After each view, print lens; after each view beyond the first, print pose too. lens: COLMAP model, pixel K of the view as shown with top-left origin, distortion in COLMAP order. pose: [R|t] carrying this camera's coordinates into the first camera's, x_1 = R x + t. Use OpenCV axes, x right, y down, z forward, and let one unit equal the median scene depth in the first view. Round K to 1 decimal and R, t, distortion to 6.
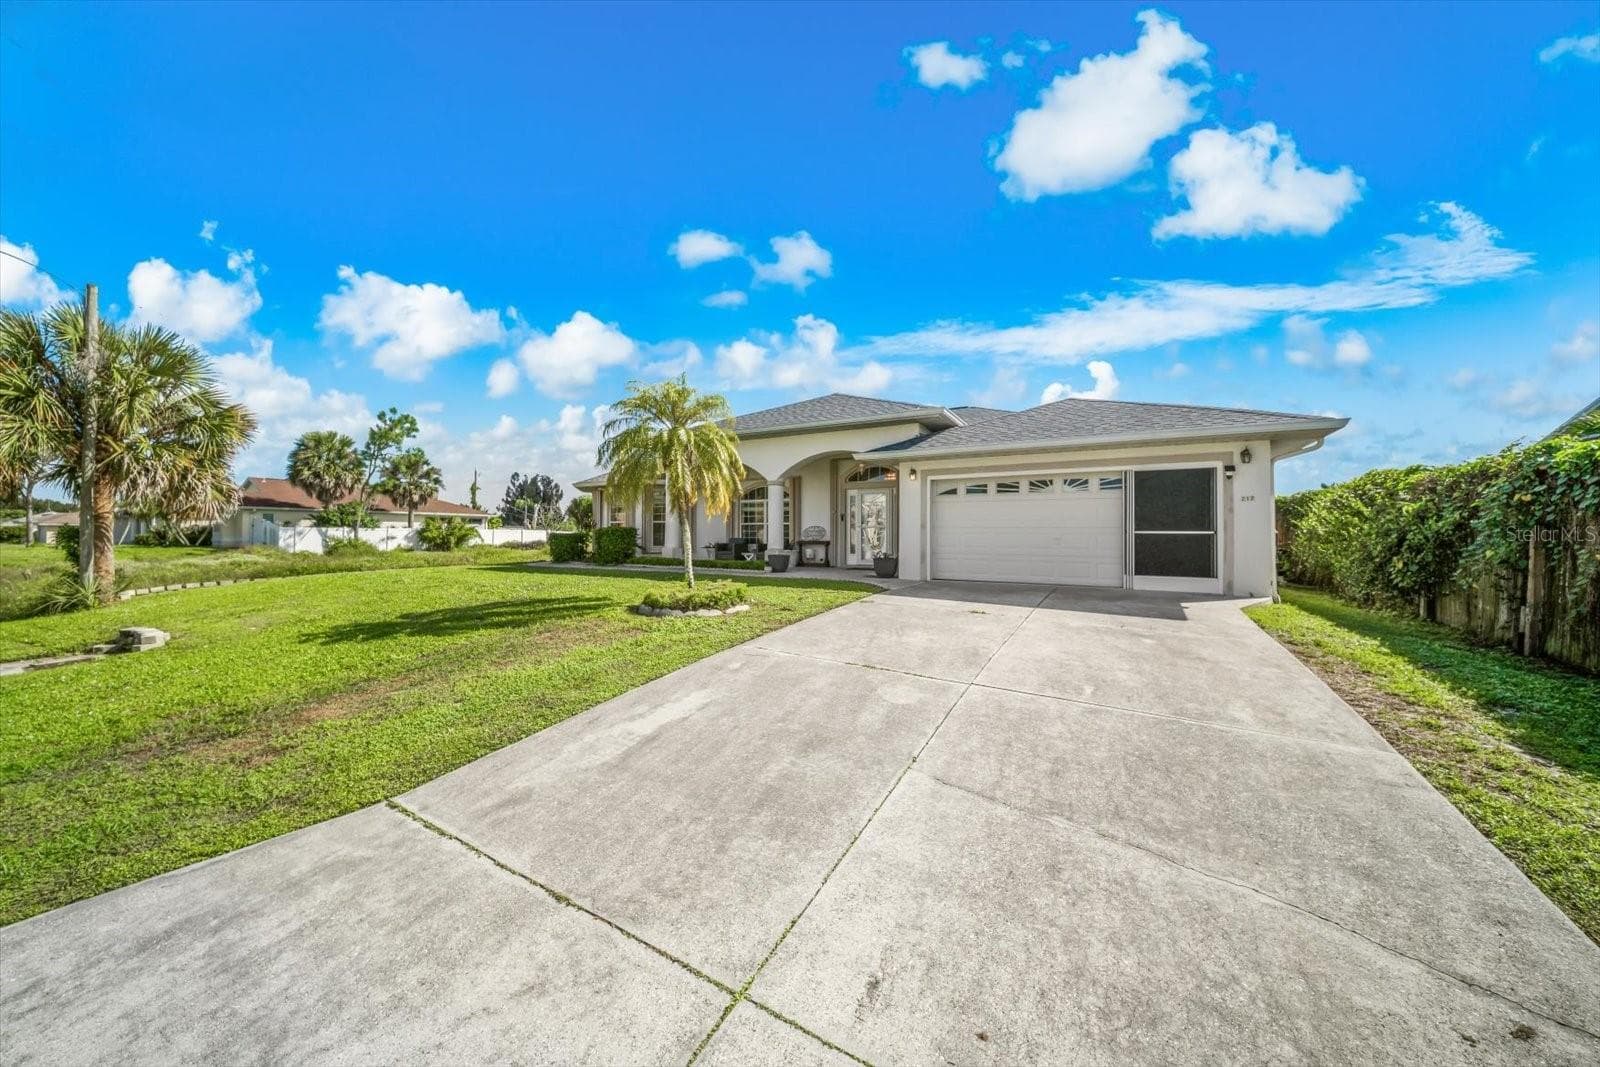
lens RADIAL K [[556.1, 0, 800.0], [0, 556.1, 533.5], [0, 0, 1]] dist [0.001573, 0.000027]
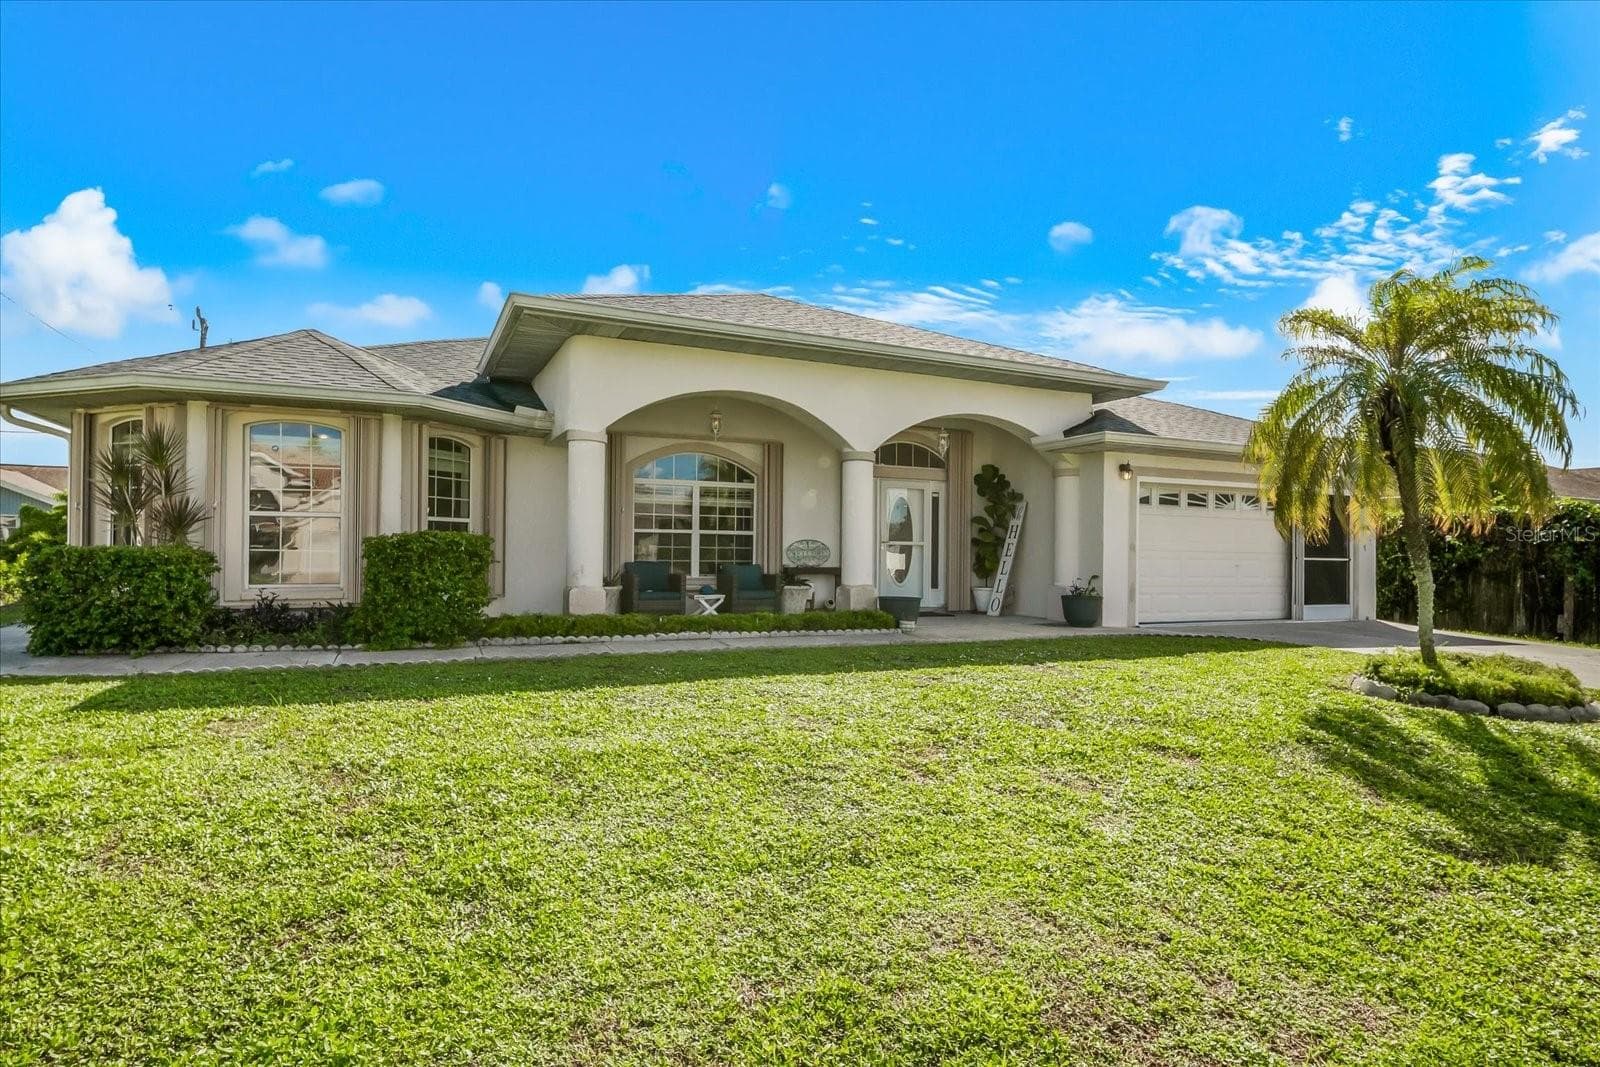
lens RADIAL K [[869.5, 0, 800.0], [0, 869.5, 533.5], [0, 0, 1]] dist [-0.000036, -0.006724]
pose [[0.571606, 0.022146, 0.820229, -1.050042], [-0.014333, 0.999753, -0.017005, -0.007625], [-0.820403, -0.002036, 0.571782, 0.836837]]
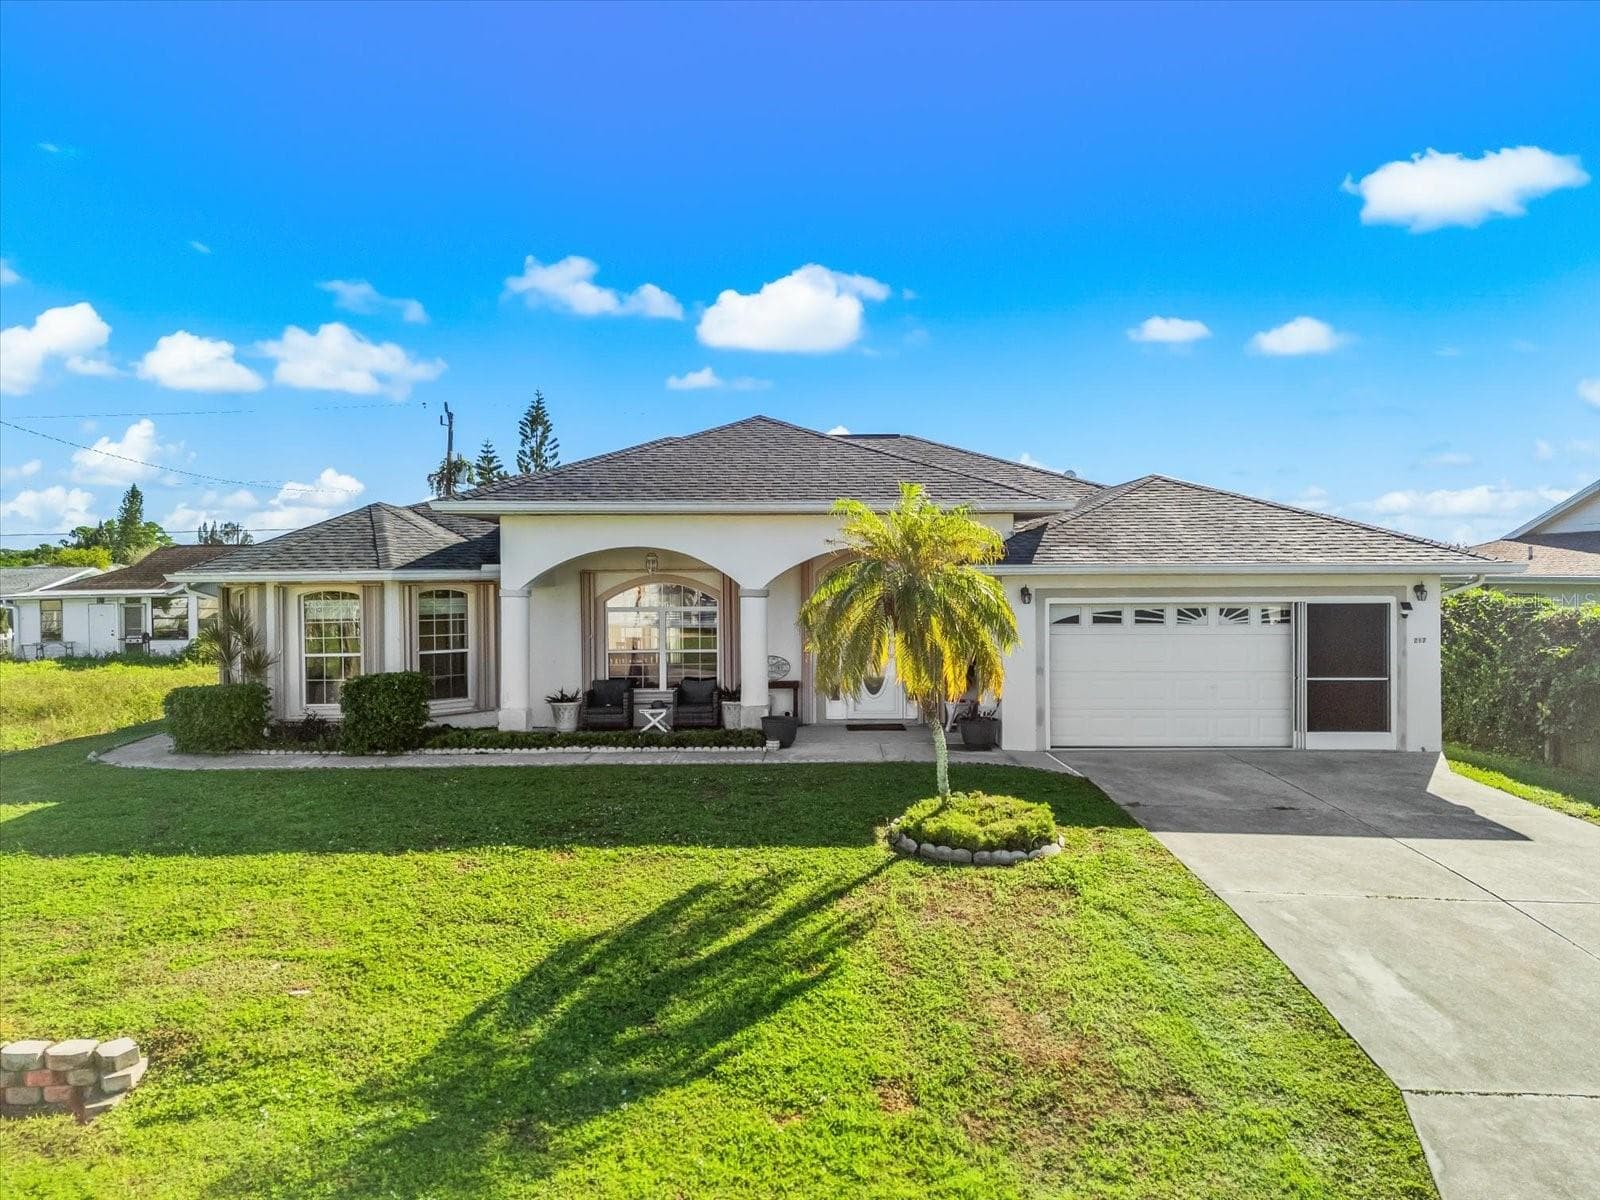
lens RADIAL K [[1167.6, 0, 800.0], [0, 1167.6, 600.0], [0, 0, 1]] dist [0.073454, -0.067636]
pose [[0.866158, -0.020057, 0.499368, -0.878031], [0.007741, 0.999613, 0.026722, -0.164733], [-0.499710, -0.019280, 0.865978, -0.119589]]
